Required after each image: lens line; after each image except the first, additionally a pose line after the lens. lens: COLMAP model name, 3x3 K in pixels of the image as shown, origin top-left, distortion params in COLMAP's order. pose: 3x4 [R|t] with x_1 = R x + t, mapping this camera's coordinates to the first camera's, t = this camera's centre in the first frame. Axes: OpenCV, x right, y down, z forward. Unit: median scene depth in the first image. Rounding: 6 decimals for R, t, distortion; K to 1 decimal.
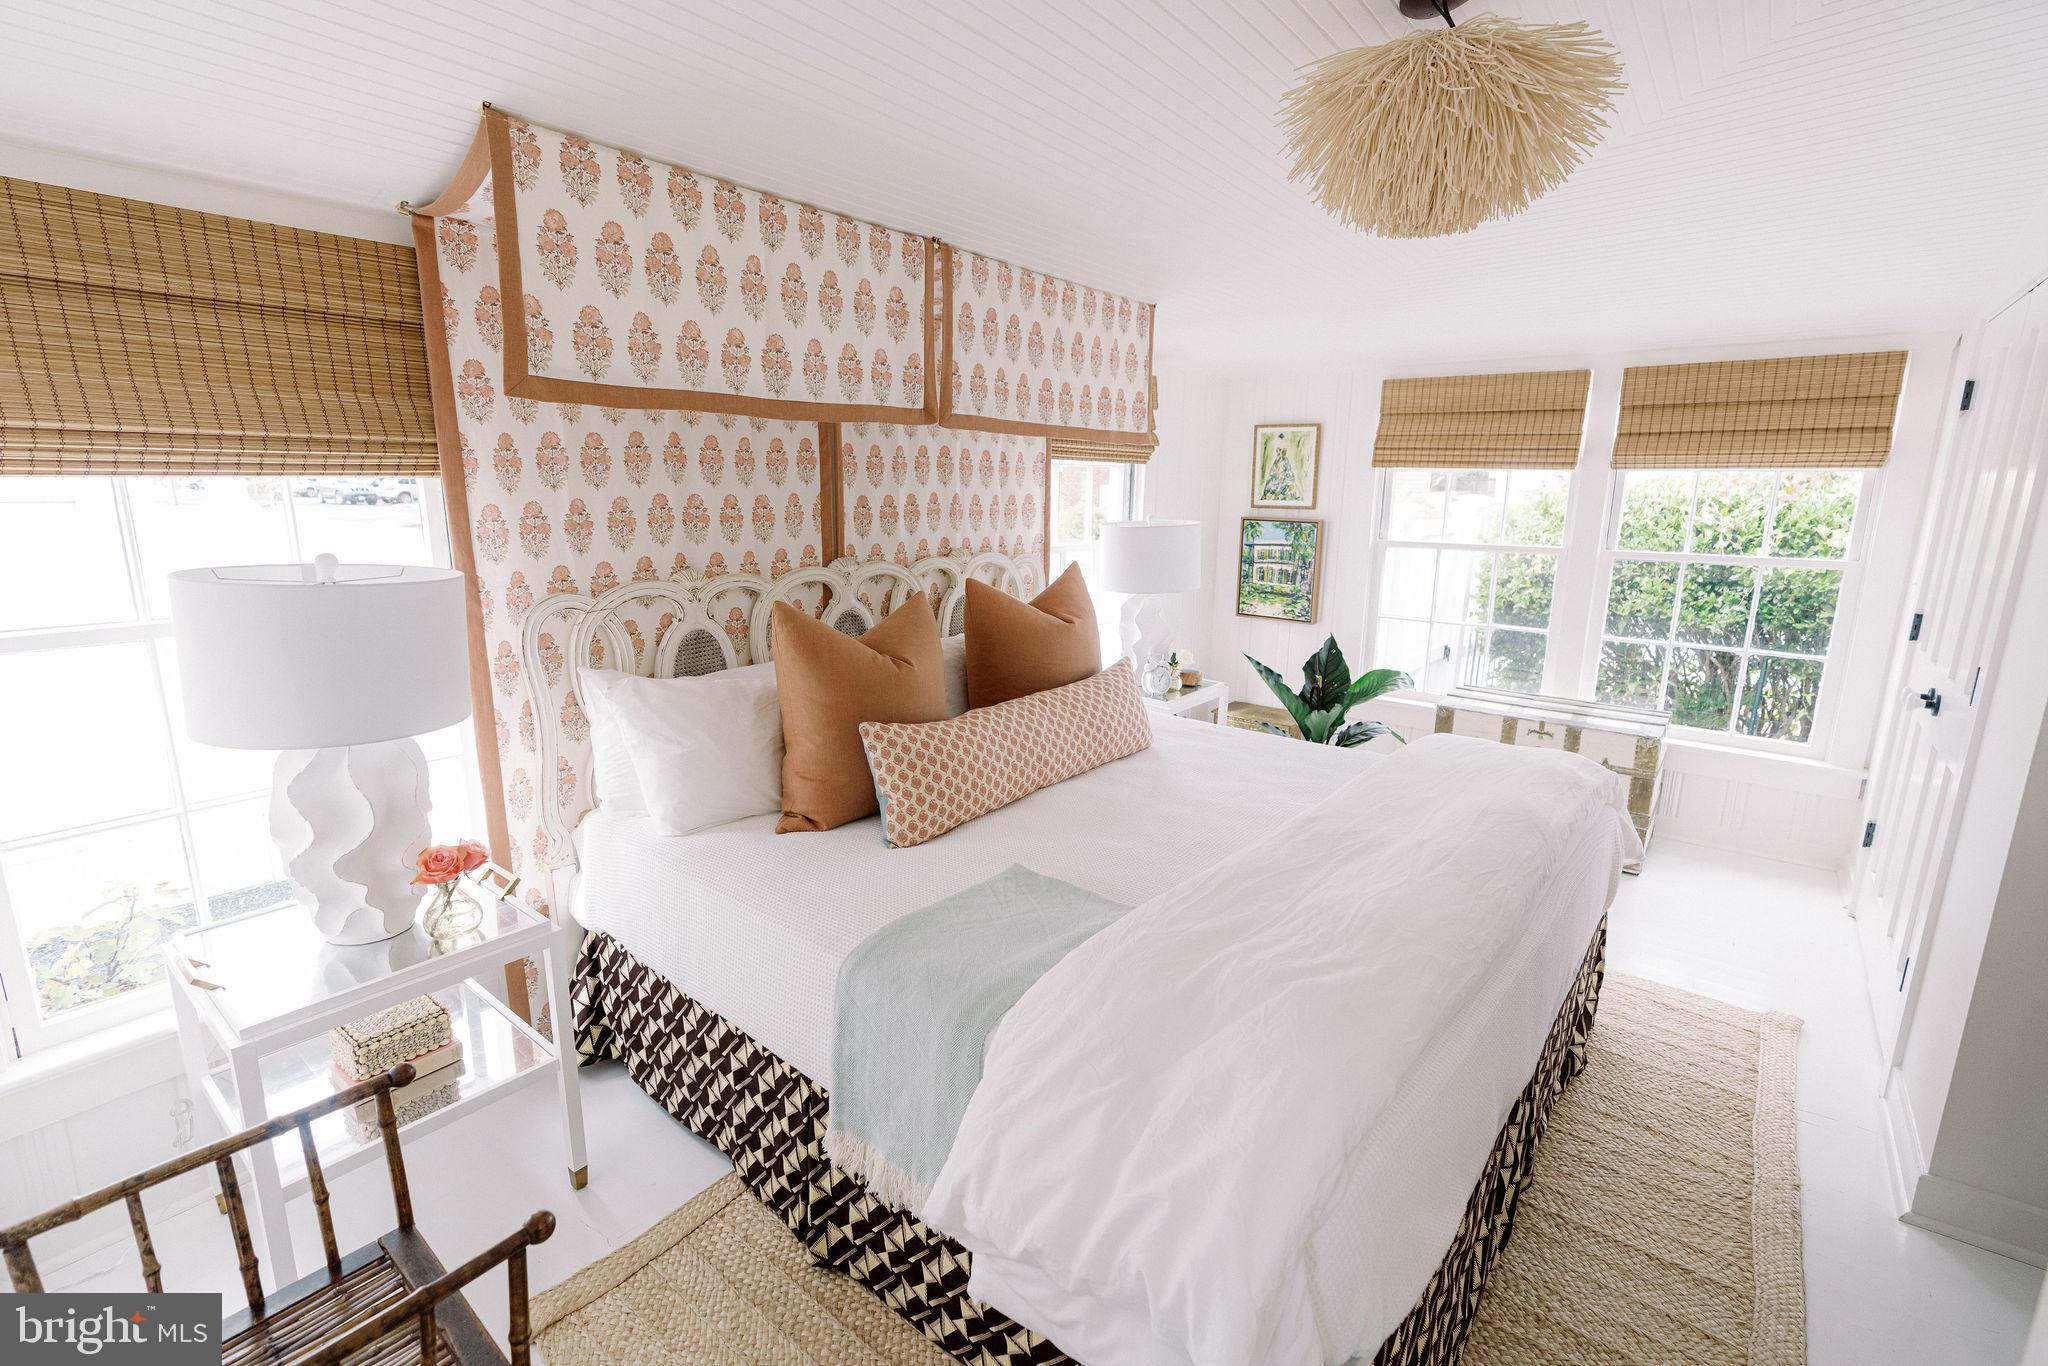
lens RADIAL K [[918.9, 0, 1024.0], [0, 918.9, 683.0], [0, 0, 1]] dist [-0.018948, 0.000220]
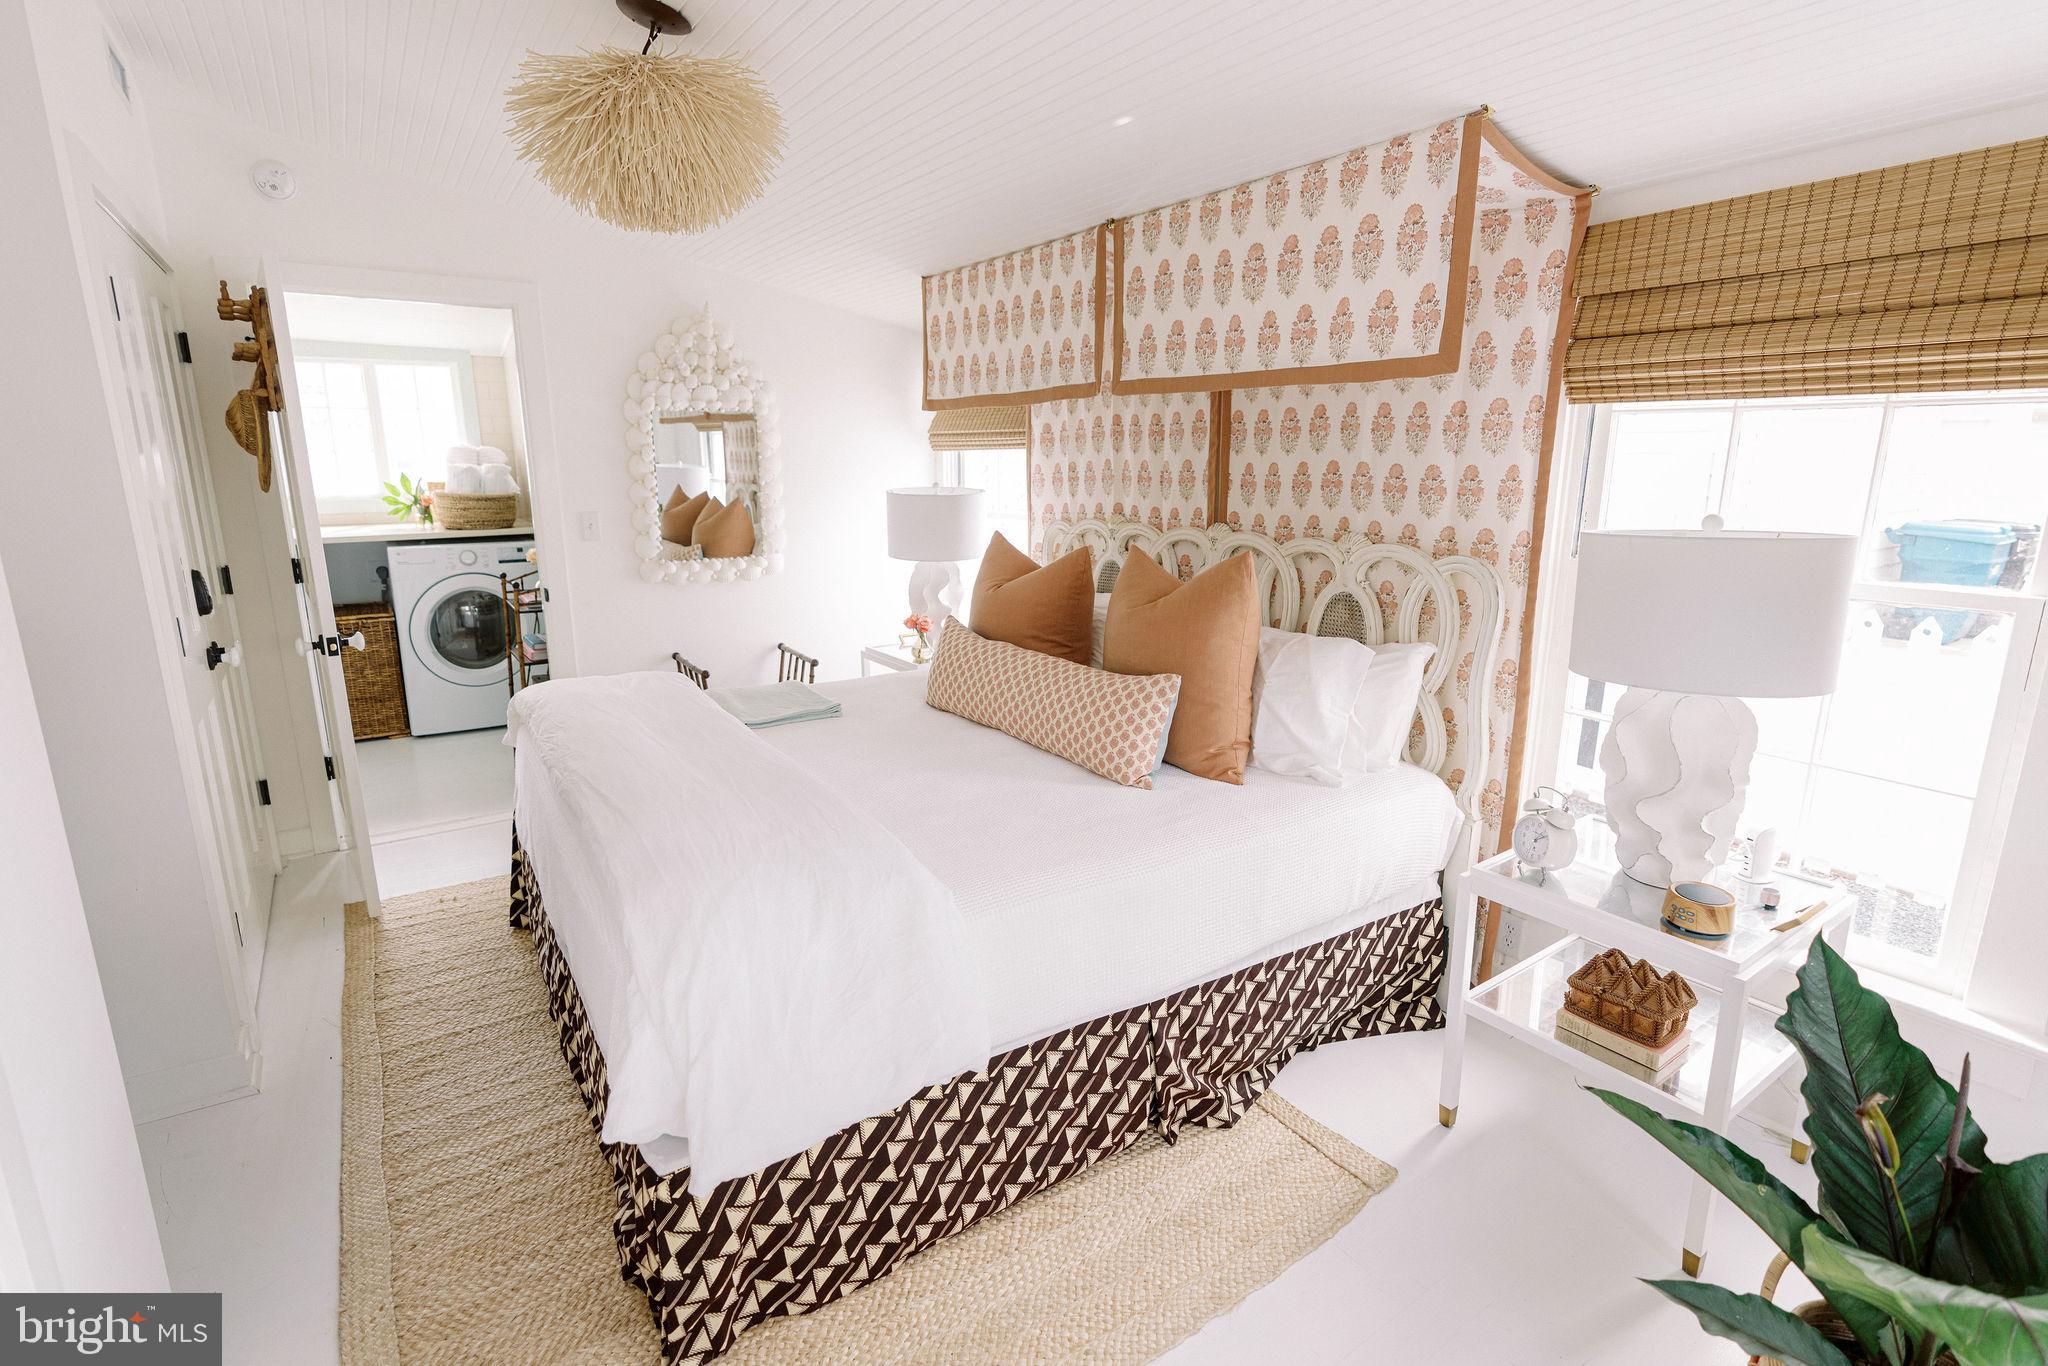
lens RADIAL K [[926.3, 0, 1033.8], [0, 926.3, 664.1], [0, 0, 1]] dist [-0.017029, 0.000025]
pose [[-0.268843, 0.209848, -0.940046, 0.881177], [-0.201871, 0.942026, 0.268023, -0.226016], [0.941792, 0.261824, -0.210895, 1.077185]]
